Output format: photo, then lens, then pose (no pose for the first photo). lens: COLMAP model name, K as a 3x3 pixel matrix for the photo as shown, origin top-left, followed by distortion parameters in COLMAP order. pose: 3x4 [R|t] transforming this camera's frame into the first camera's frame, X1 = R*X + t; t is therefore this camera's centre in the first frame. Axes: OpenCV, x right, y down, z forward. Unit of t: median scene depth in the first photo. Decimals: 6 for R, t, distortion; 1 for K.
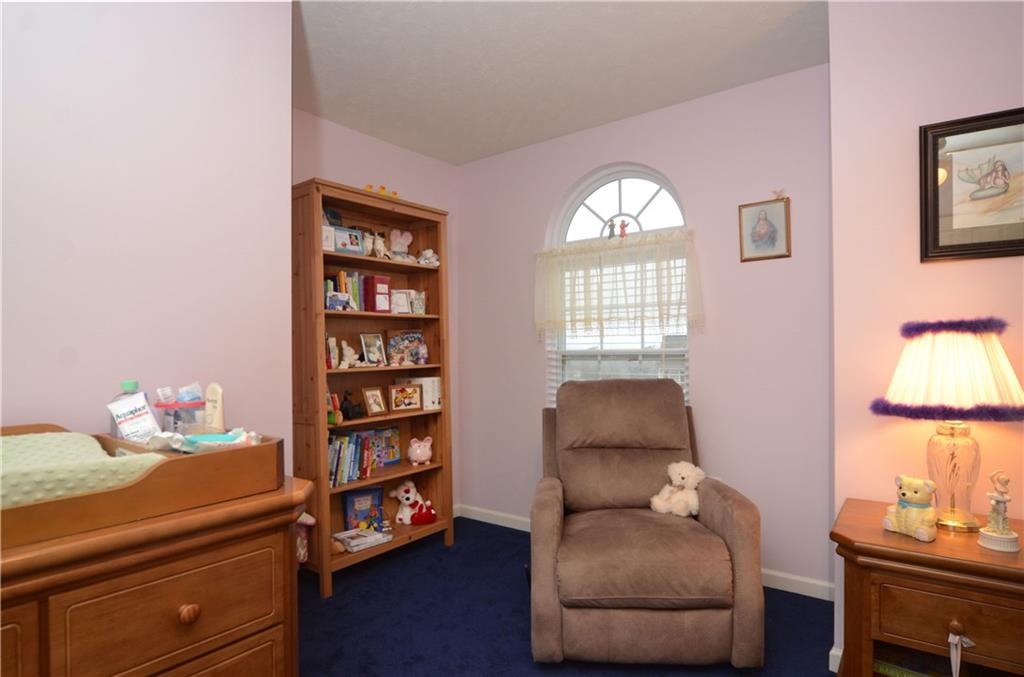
lens RADIAL K [[566.8, 0, 501.7], [0, 566.8, 350.8], [0, 0, 1]] dist [-0.018069, 0.002036]
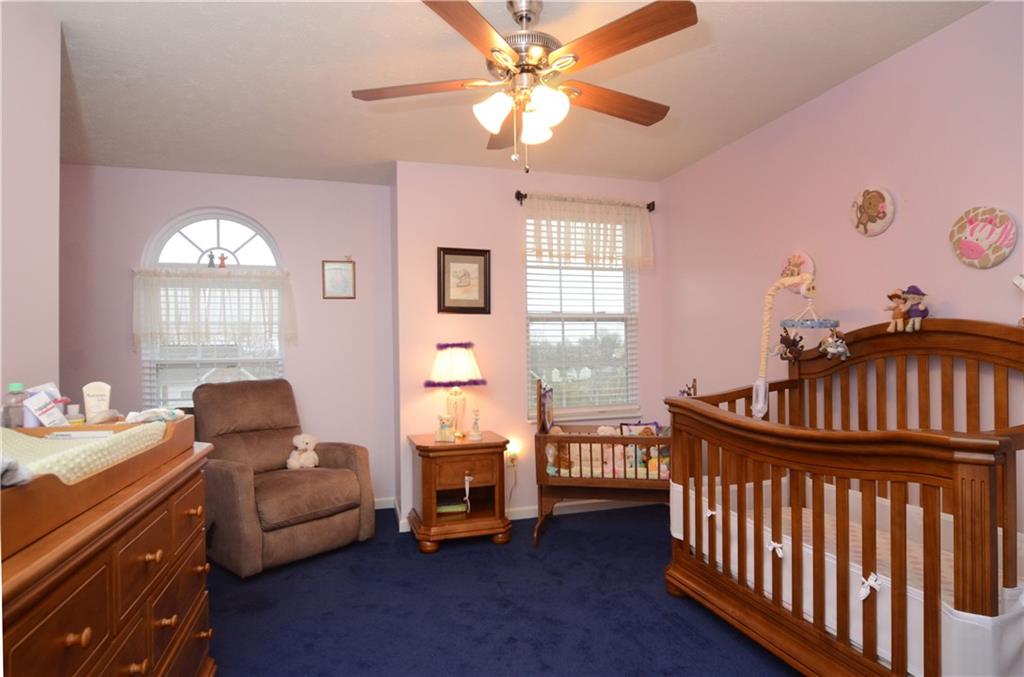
lens RADIAL K [[566.8, 0, 512.6], [0, 566.8, 344.5], [0, 0, 1]] dist [-0.018069, 0.002036]
pose [[0.587402, 0.013664, 0.809180, -0.533166], [0.011445, 0.999617, -0.025188, 0.007144], [-0.809215, 0.024057, 0.587021, -0.299094]]
